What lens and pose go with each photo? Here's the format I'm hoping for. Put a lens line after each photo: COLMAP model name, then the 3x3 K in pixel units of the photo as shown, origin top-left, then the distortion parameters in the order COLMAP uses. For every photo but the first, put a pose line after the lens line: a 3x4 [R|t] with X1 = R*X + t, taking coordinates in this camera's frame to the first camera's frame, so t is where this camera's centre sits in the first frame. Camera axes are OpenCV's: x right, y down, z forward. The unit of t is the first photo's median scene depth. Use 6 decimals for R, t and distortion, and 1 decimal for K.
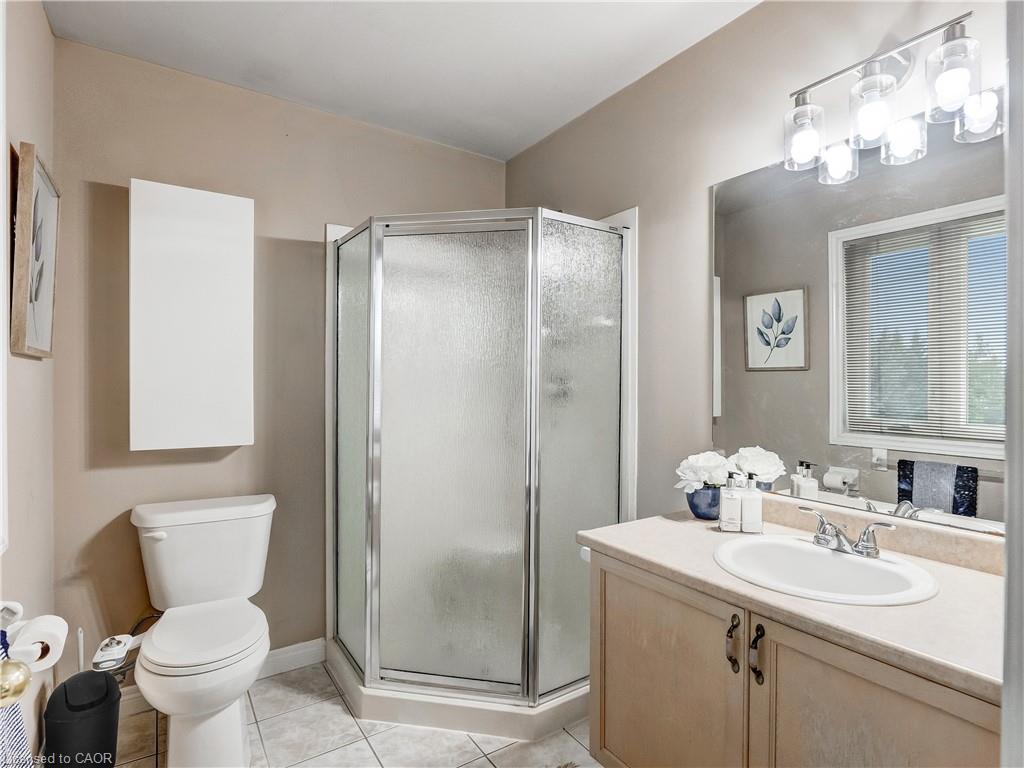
lens RADIAL K [[532.3, 0, 512.0], [0, 532.3, 384.0], [0, 0, 1]] dist [-0.000435, -0.000262]
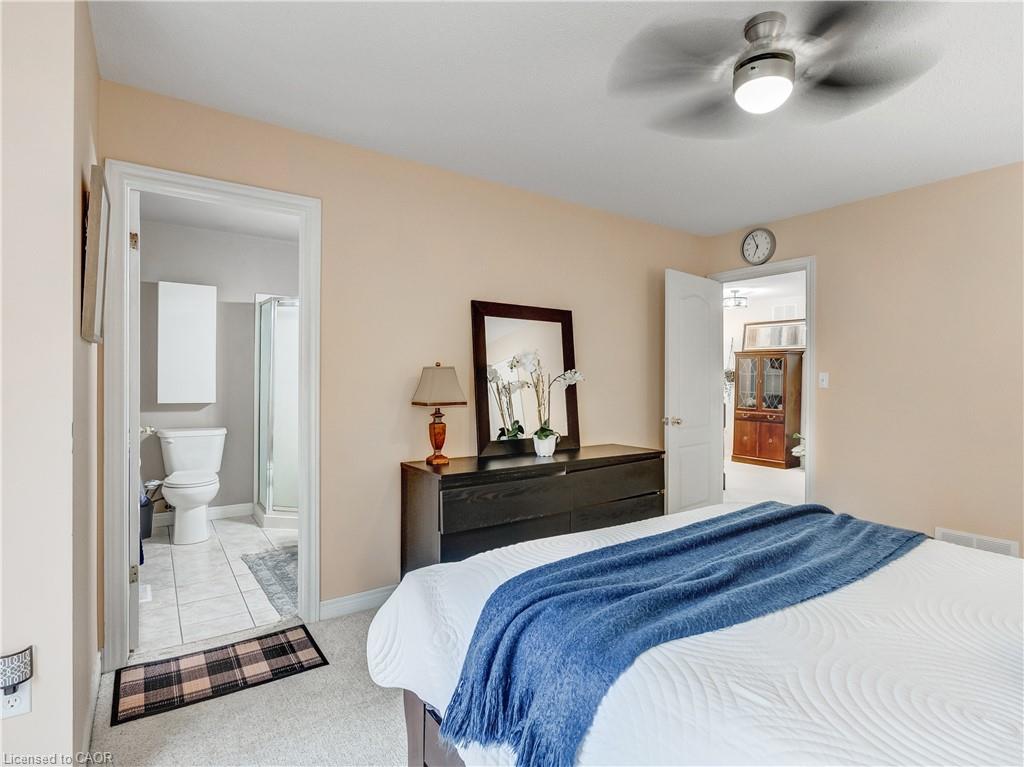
lens RADIAL K [[532.3, 0, 512.0], [0, 532.3, 383.5], [0, 0, 1]] dist [-0.000435, -0.000262]
pose [[0.999941, 0.010448, 0.003038, 0.694019], [-0.010441, 0.999943, -0.002246, 0.034628], [-0.003061, 0.002214, 0.999993, -1.133225]]
